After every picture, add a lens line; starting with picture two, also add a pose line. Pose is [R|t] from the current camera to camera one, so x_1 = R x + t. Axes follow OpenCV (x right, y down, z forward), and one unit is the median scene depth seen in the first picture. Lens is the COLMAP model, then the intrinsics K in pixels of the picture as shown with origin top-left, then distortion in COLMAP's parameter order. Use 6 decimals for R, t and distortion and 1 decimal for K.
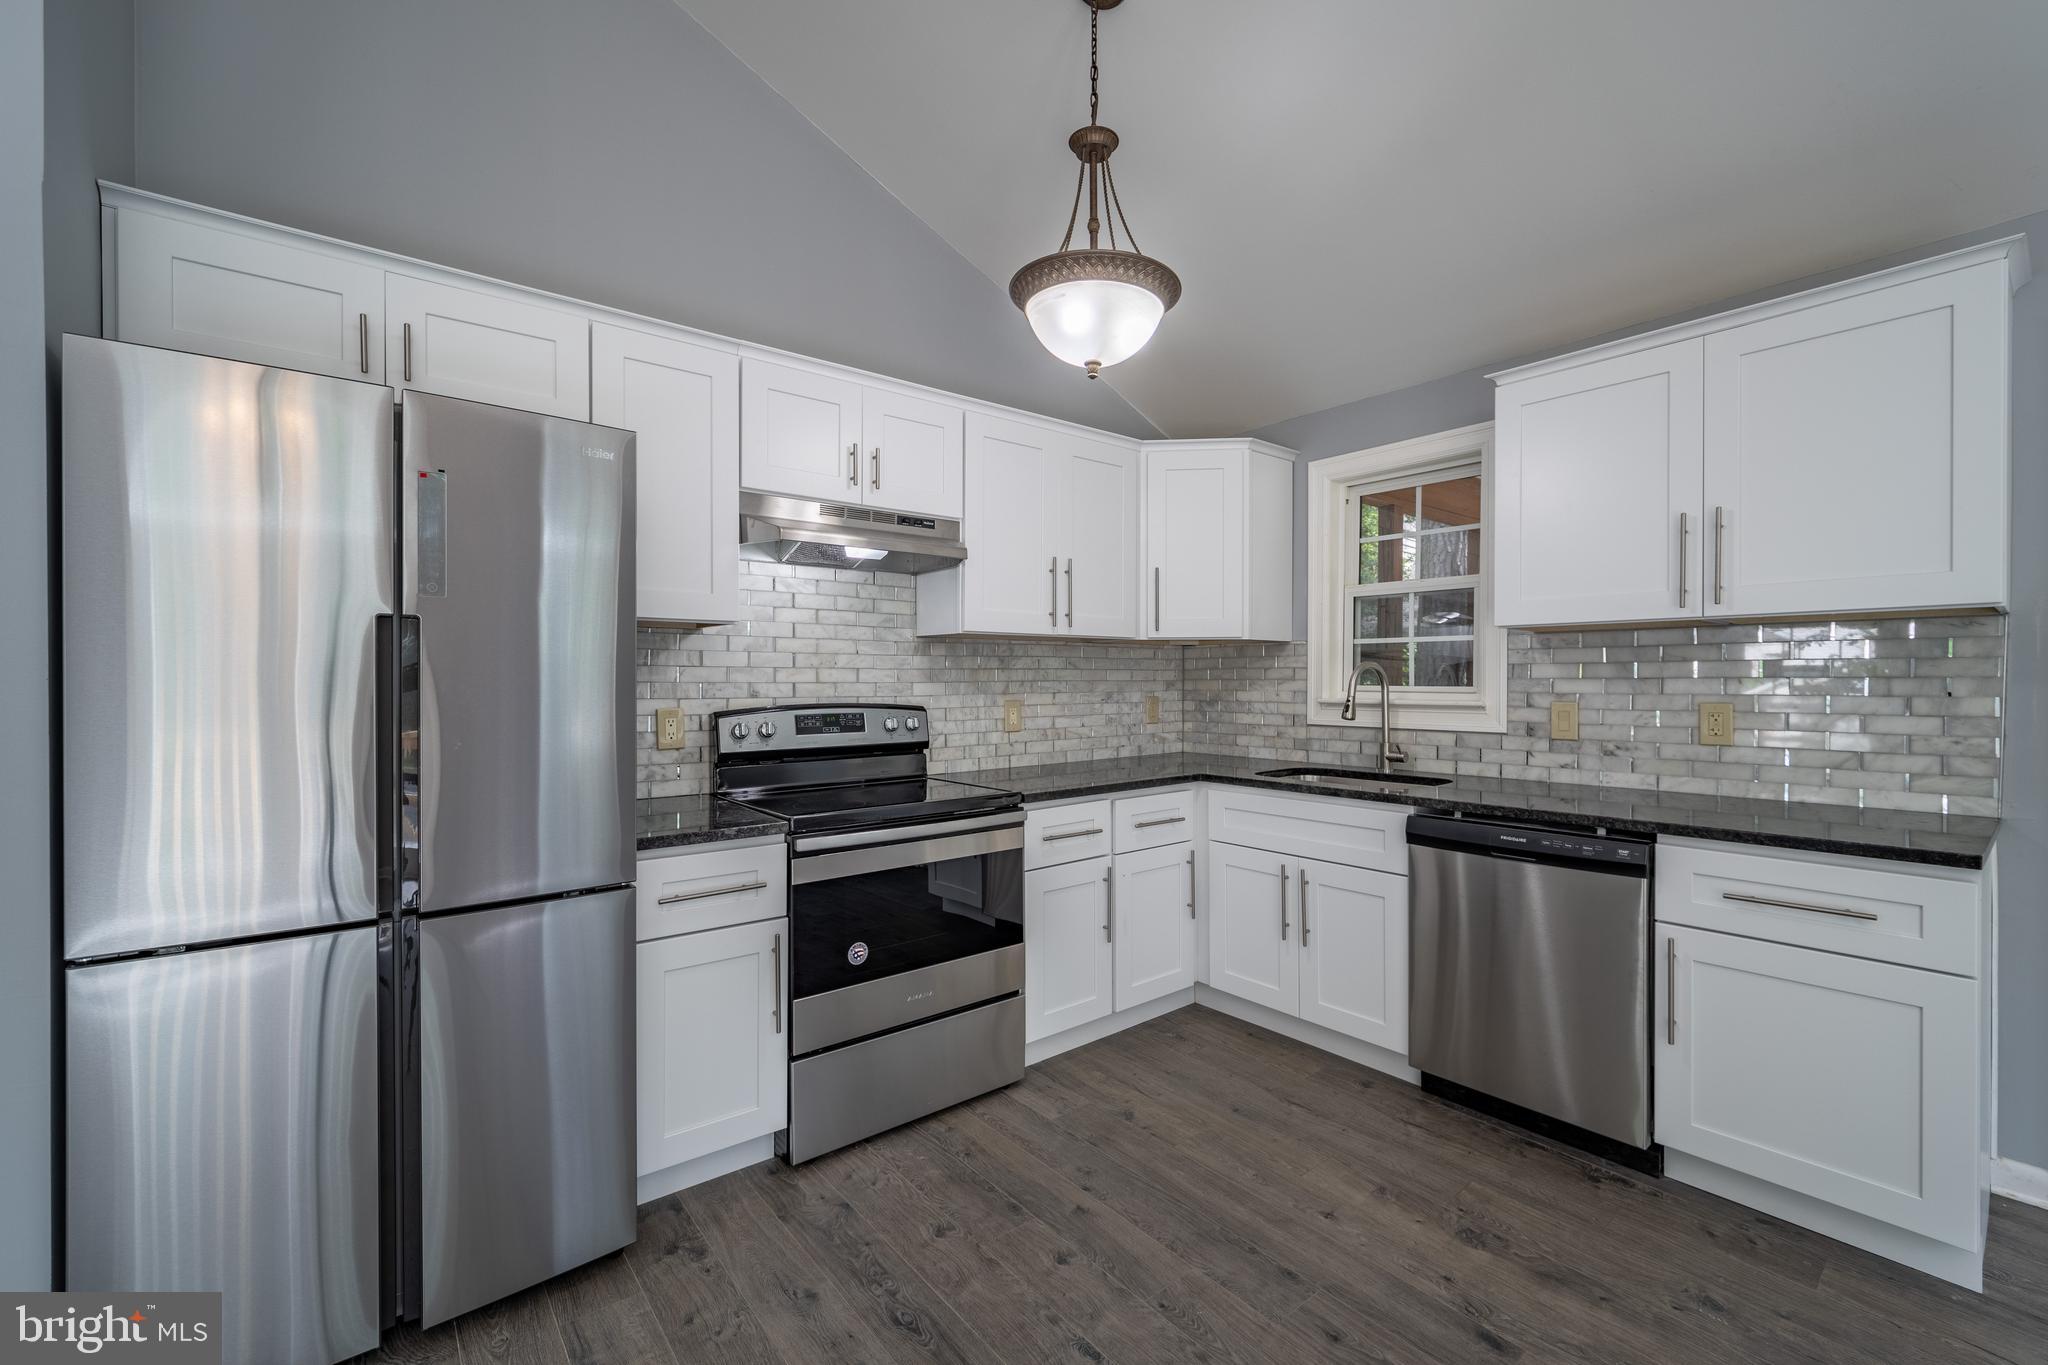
lens RADIAL K [[847.3, 0, 1033.1], [0, 847.3, 682.0], [0, 0, 1]] dist [-0.002383, -0.000659]
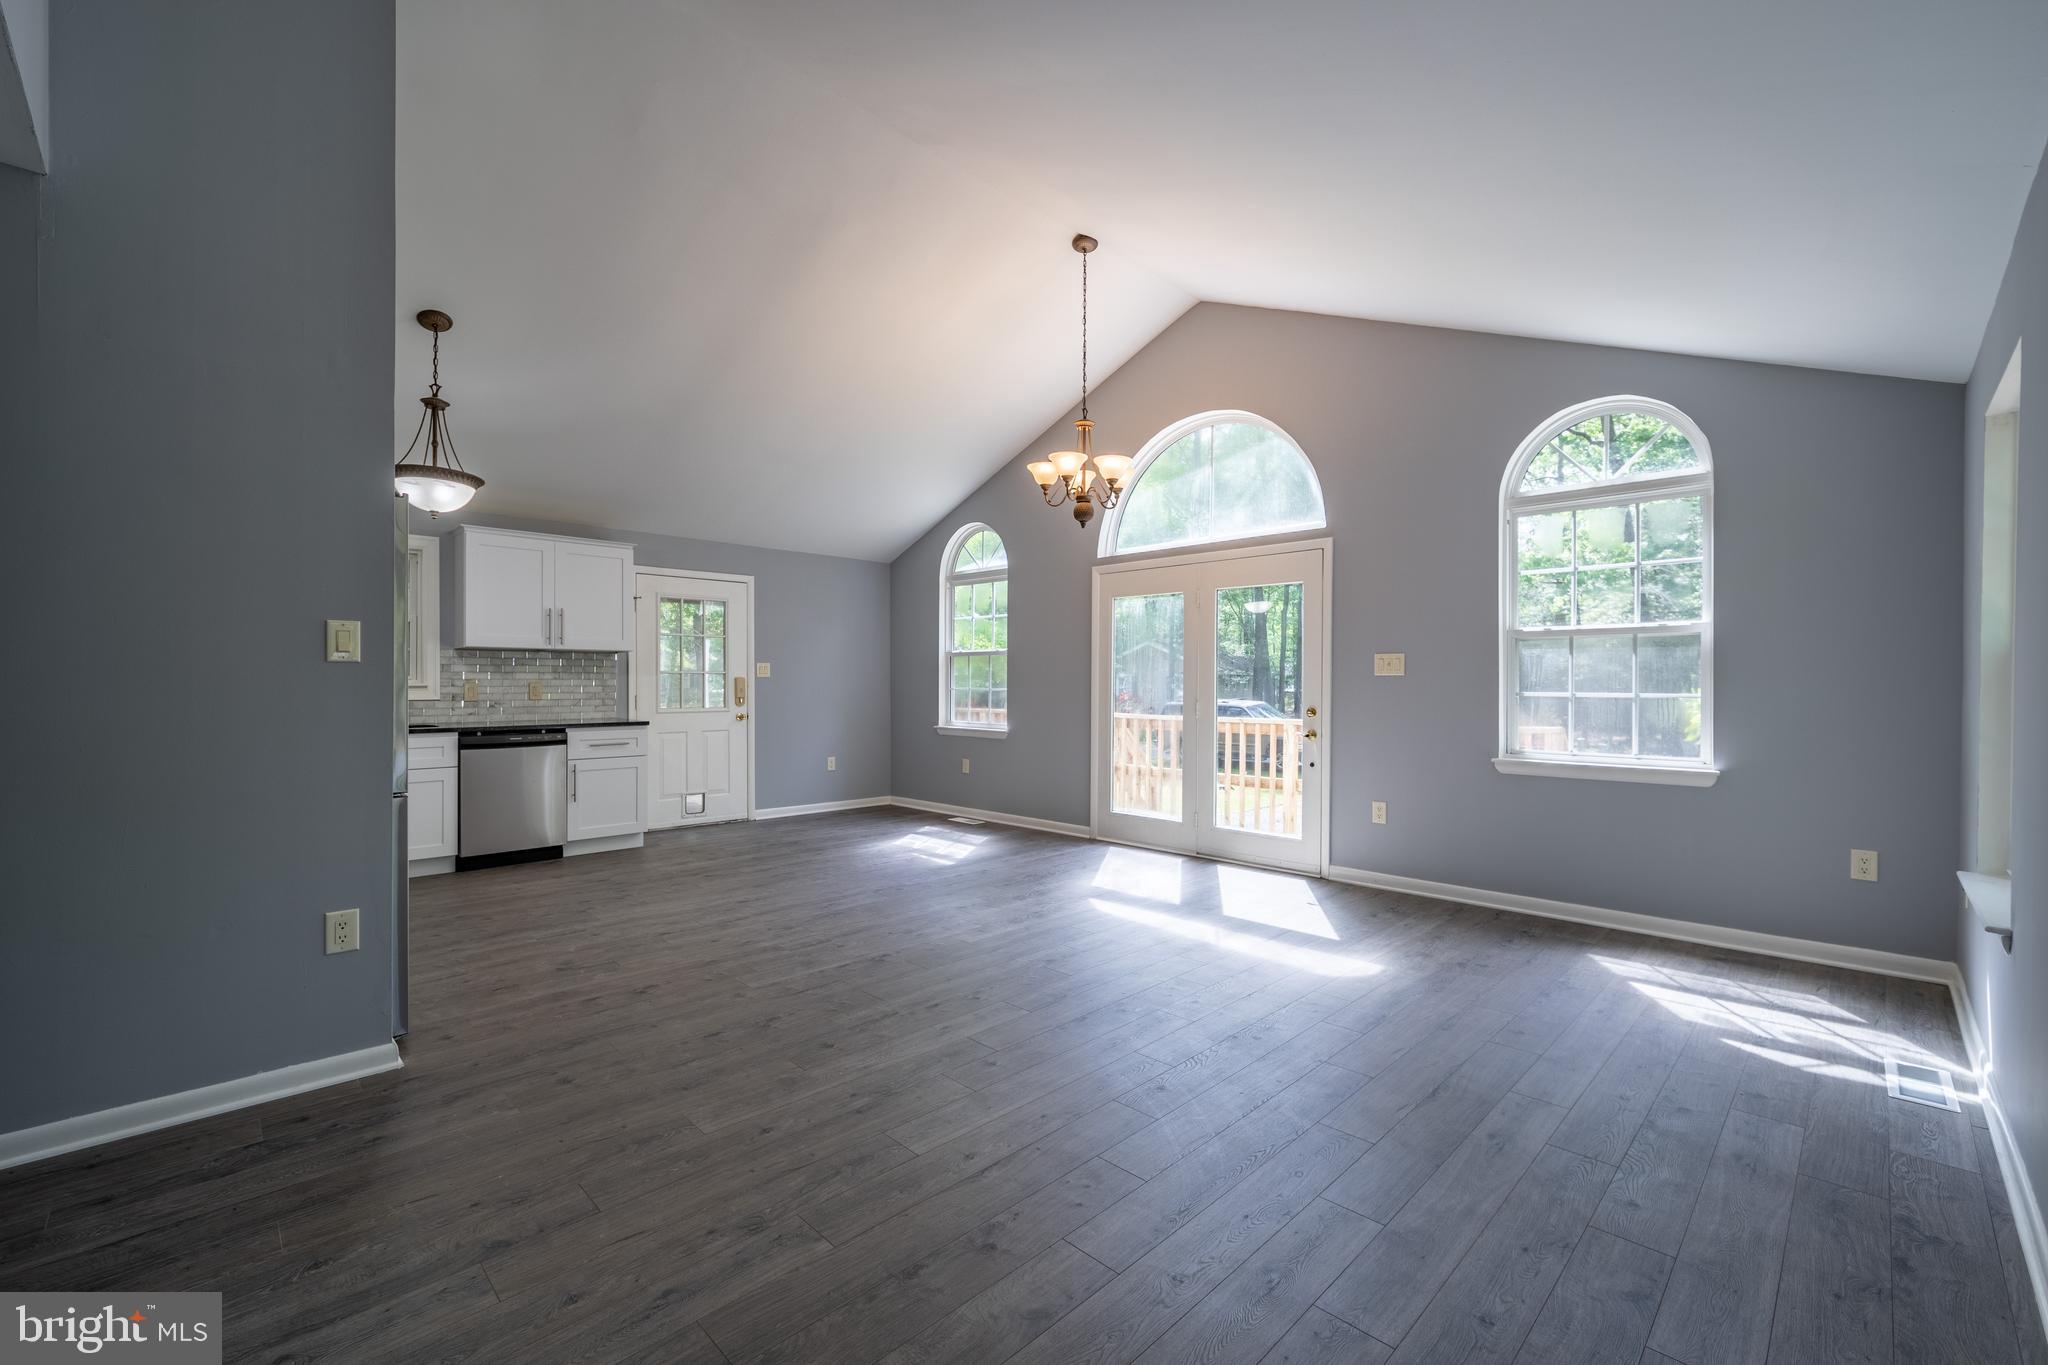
lens RADIAL K [[847.3, 0, 1033.1], [0, 847.3, 682.0], [0, 0, 1]] dist [-0.002383, -0.000659]
pose [[-0.108784, 0.003739, 0.994058, -1.594429], [0.002861, 0.999990, -0.003448, 0.031656], [-0.994061, 0.002469, -0.108793, -0.150141]]
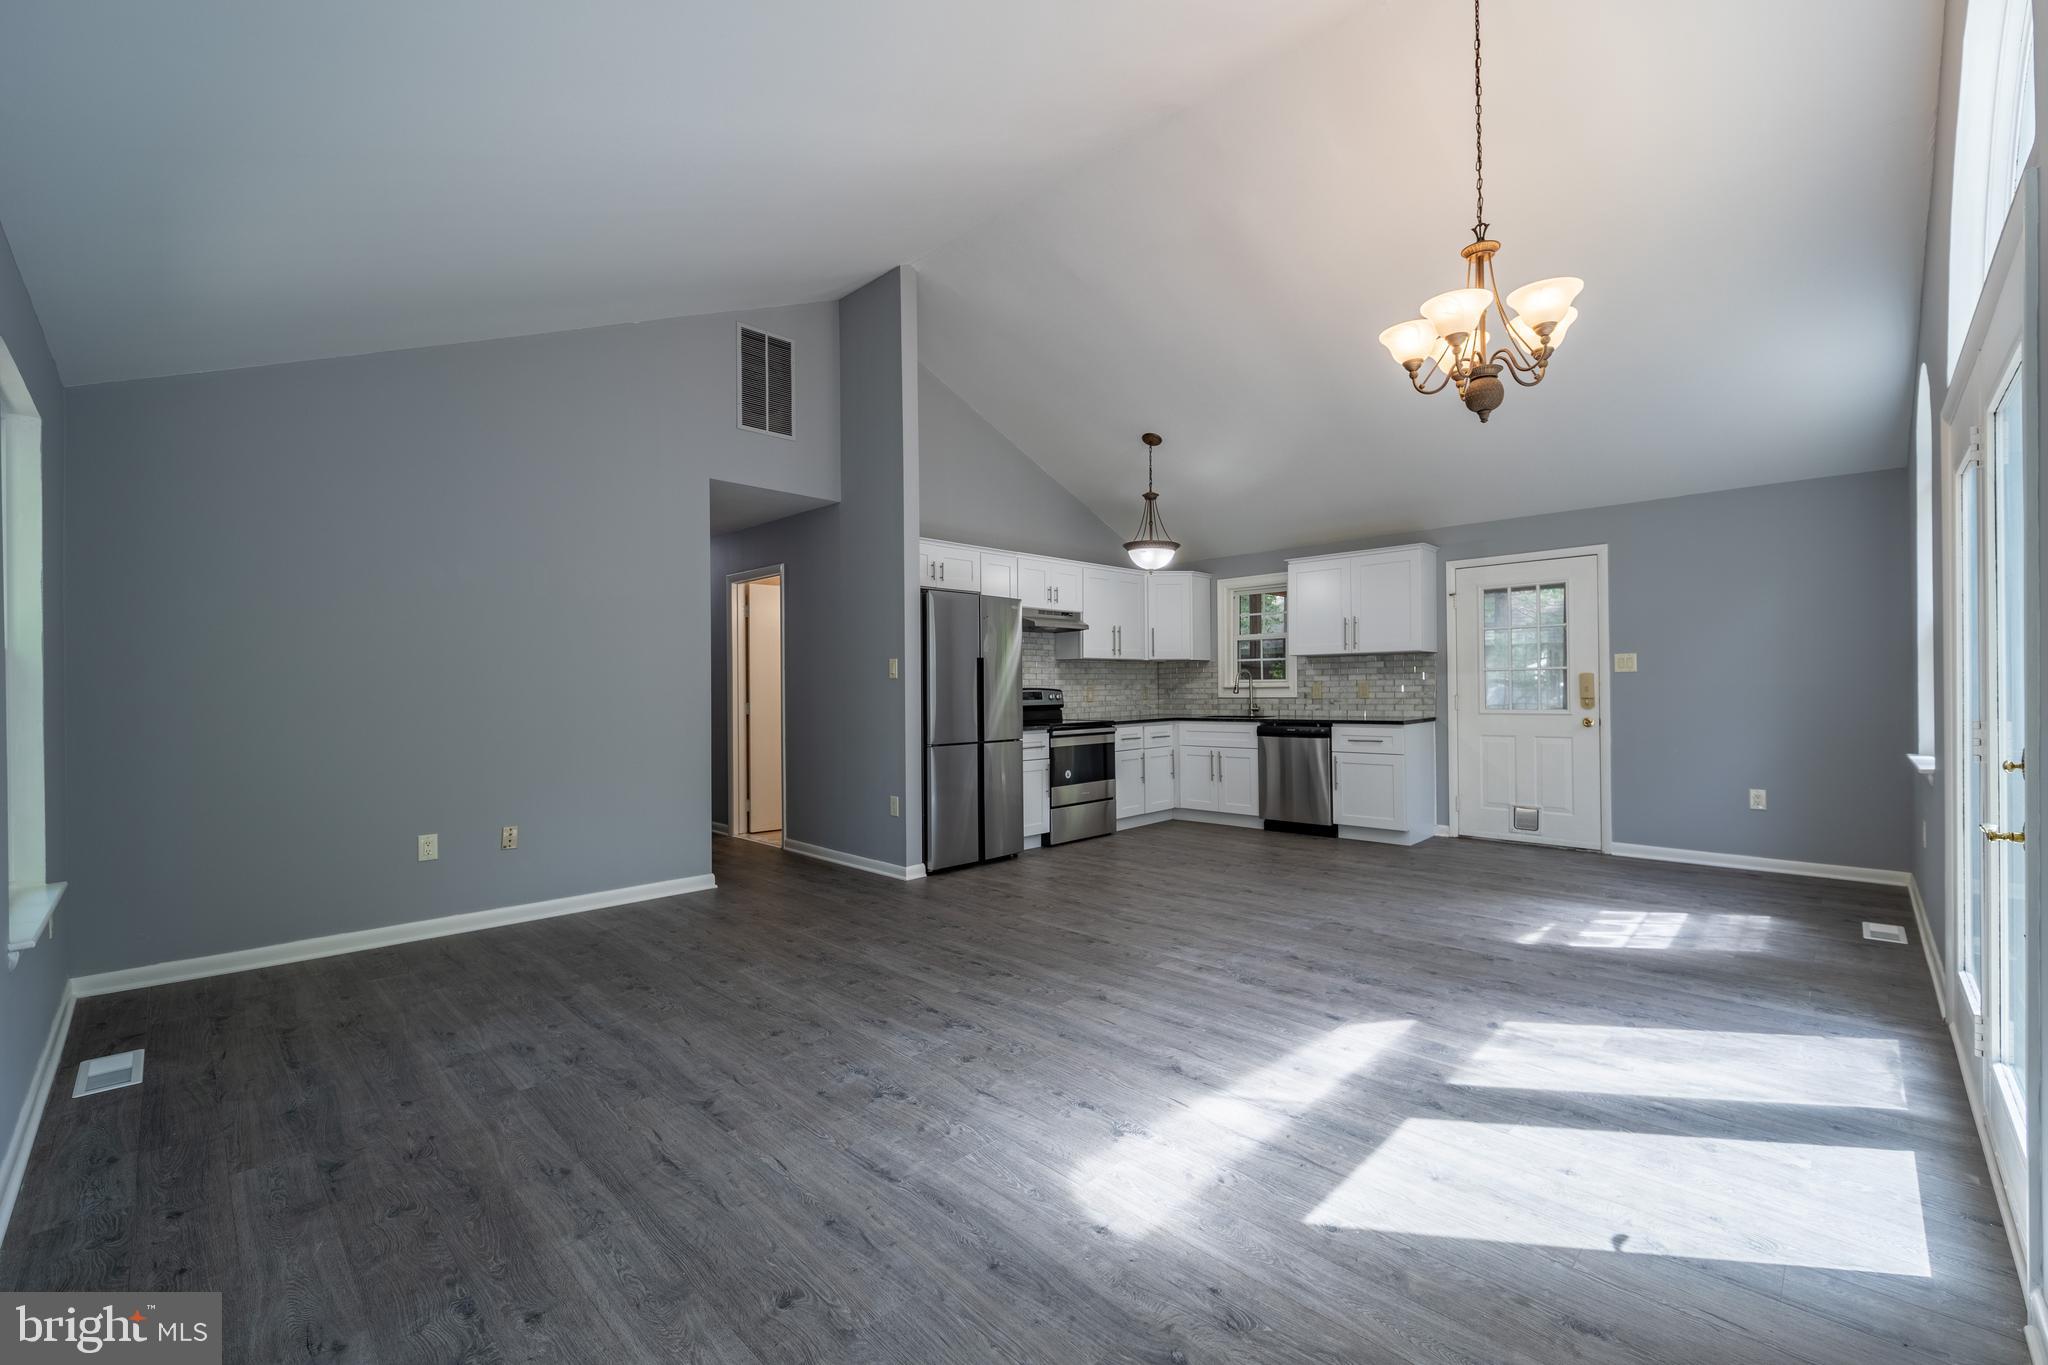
lens RADIAL K [[847.3, 0, 1033.1], [0, 847.3, 682.0], [0, 0, 1]] dist [-0.002383, -0.000659]
pose [[0.992819, -0.008473, 0.119329, -0.533565], [0.010033, 0.999872, -0.012471, 0.039838], [-0.119208, 0.013579, 0.992776, -1.448022]]
